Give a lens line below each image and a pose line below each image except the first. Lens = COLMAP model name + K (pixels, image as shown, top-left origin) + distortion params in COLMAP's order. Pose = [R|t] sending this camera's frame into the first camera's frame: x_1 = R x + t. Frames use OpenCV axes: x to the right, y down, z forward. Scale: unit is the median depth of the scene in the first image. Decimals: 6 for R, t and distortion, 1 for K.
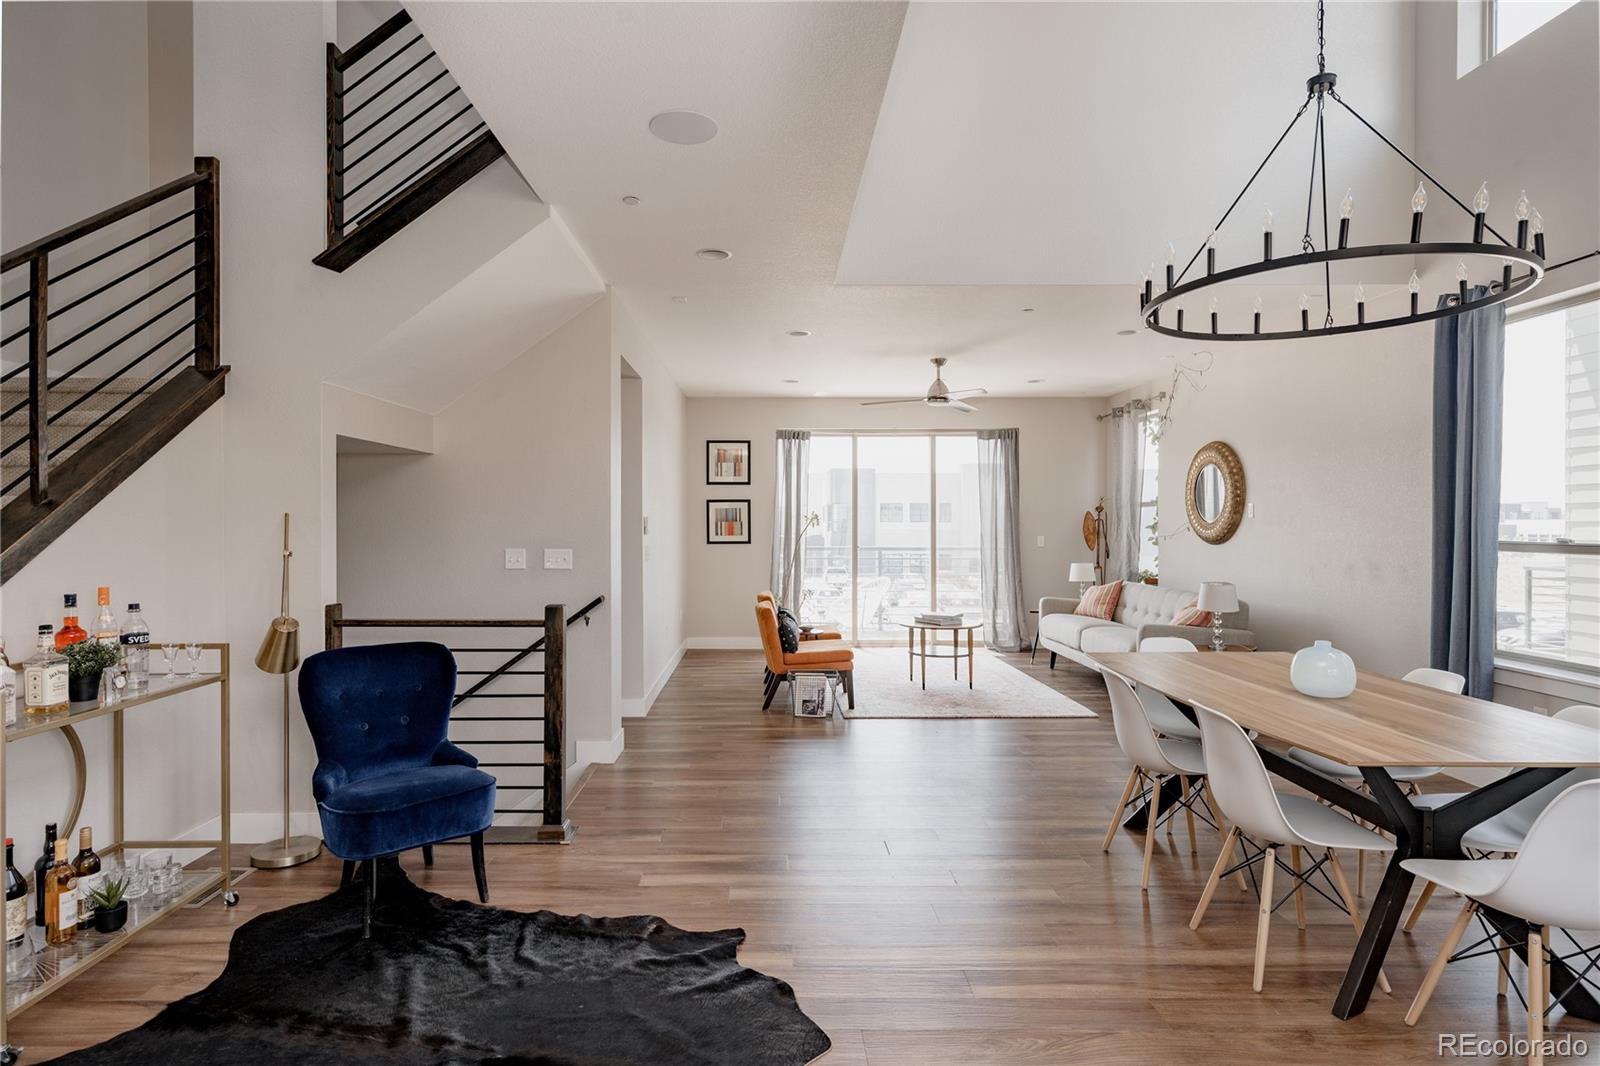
lens RADIAL K [[940.2, 0, 785.0], [0, 940.2, 511.5], [0, 0, 1]] dist [-0.008186, -0.001991]
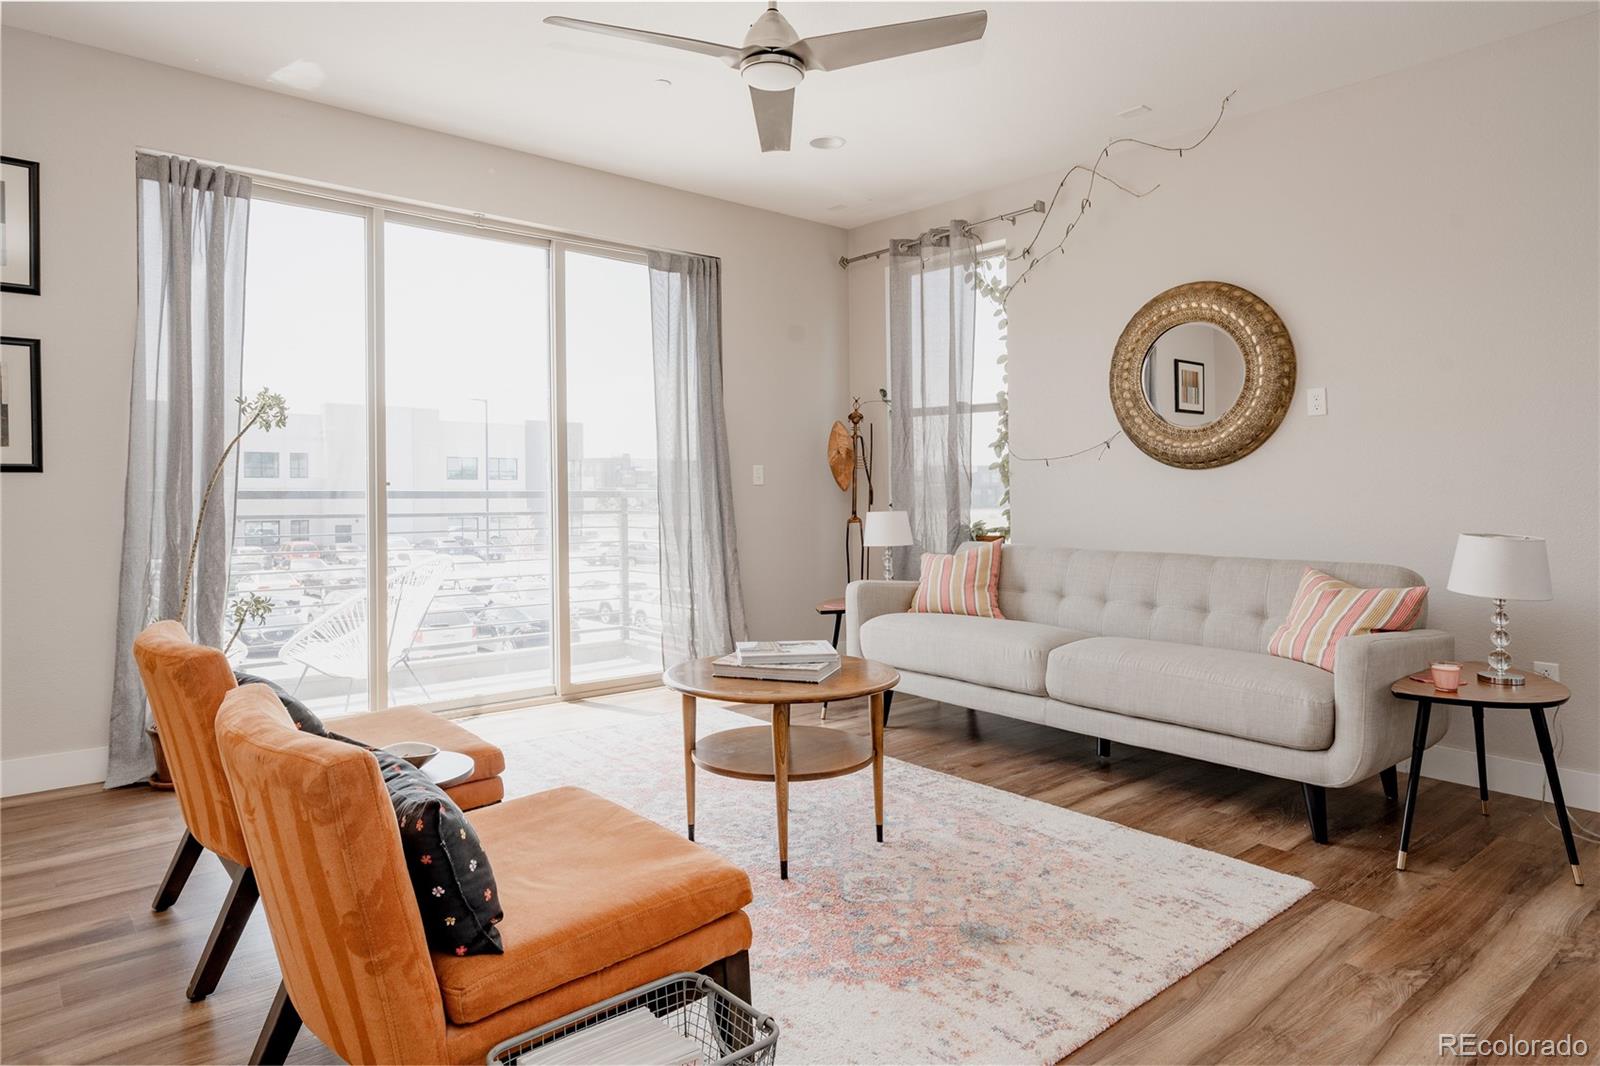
lens RADIAL K [[893.8, 0, 801.5], [0, 893.8, 491.7], [0, 0, 1]] dist [0.005238, 0.001350]
pose [[0.740309, 0.003107, 0.672259, -0.054282], [-0.010639, 0.999918, 0.007094, 0.038272], [-0.672182, -0.012403, 0.740282, 0.619197]]
